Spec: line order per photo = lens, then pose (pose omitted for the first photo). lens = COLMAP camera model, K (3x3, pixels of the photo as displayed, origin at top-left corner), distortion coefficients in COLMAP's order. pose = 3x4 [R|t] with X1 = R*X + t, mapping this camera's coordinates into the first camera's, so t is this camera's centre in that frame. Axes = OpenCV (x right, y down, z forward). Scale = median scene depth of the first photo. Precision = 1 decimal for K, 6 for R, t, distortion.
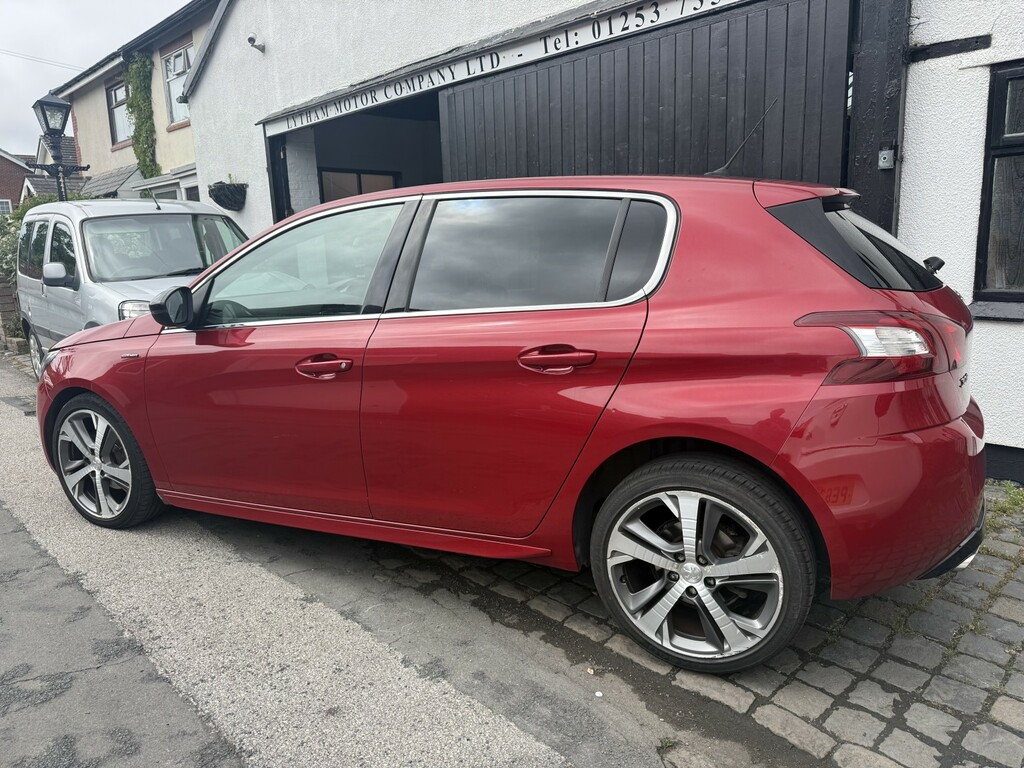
lens RADIAL K [[737.3, 0, 502.5], [0, 737.3, 382.8], [0, 0, 1]] dist [0.015631, -0.030666]
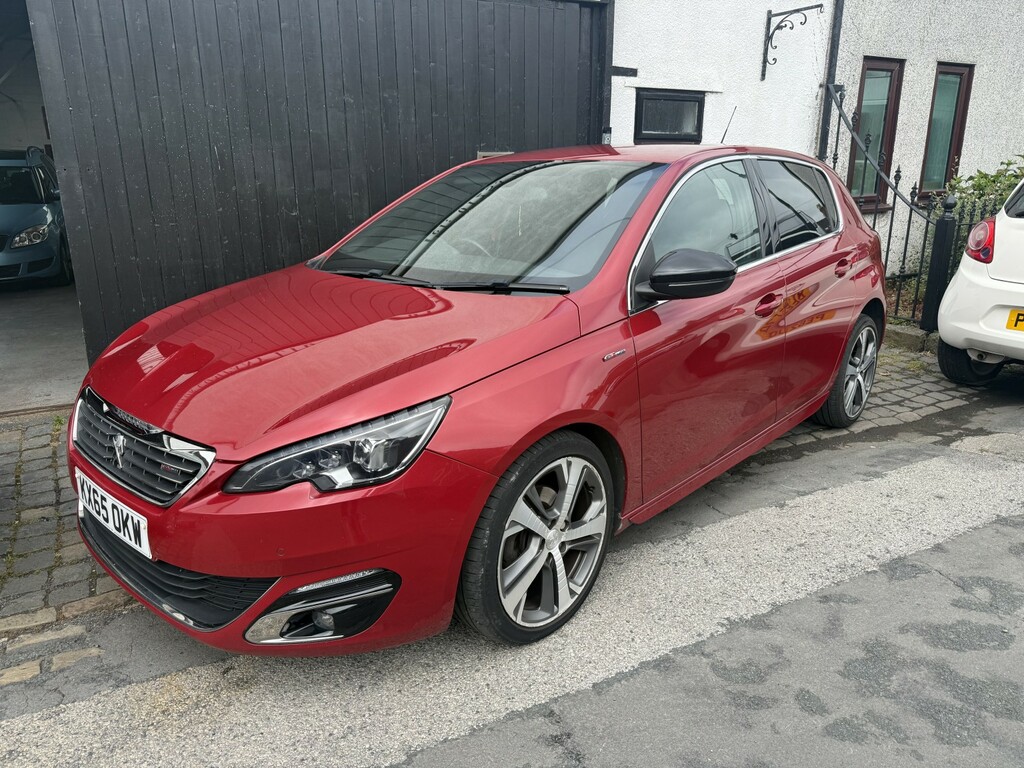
lens RADIAL K [[737.3, 0, 522.6], [0, 737.3, 385.0], [0, 0, 1]] dist [0.015631, -0.030666]
pose [[0.248686, -0.240151, 0.938340, -1.156777], [0.171908, 0.964338, 0.201245, -0.160092], [-0.953207, 0.111261, 0.281101, 0.849060]]
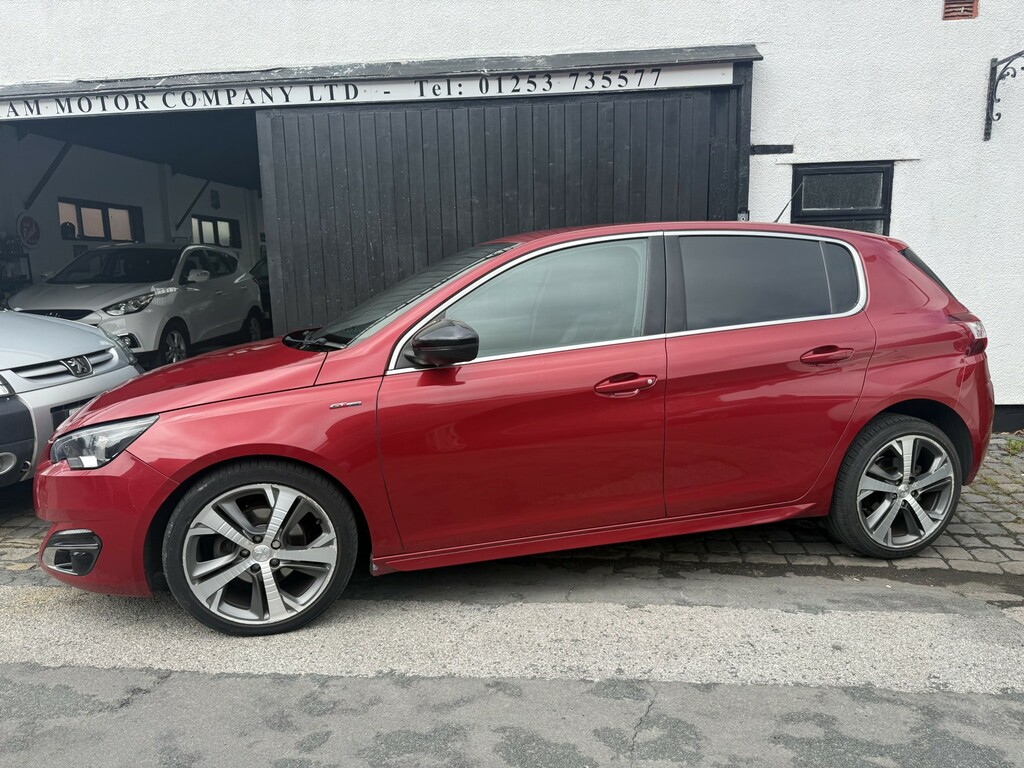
lens RADIAL K [[737.3, 0, 510.5], [0, 737.3, 390.1], [0, 0, 1]] dist [0.015631, -0.030666]
pose [[0.749343, -0.092730, 0.655658, -0.864483], [0.120008, 0.992768, 0.003251, -0.031701], [-0.651217, 0.076248, 0.755051, 0.241176]]
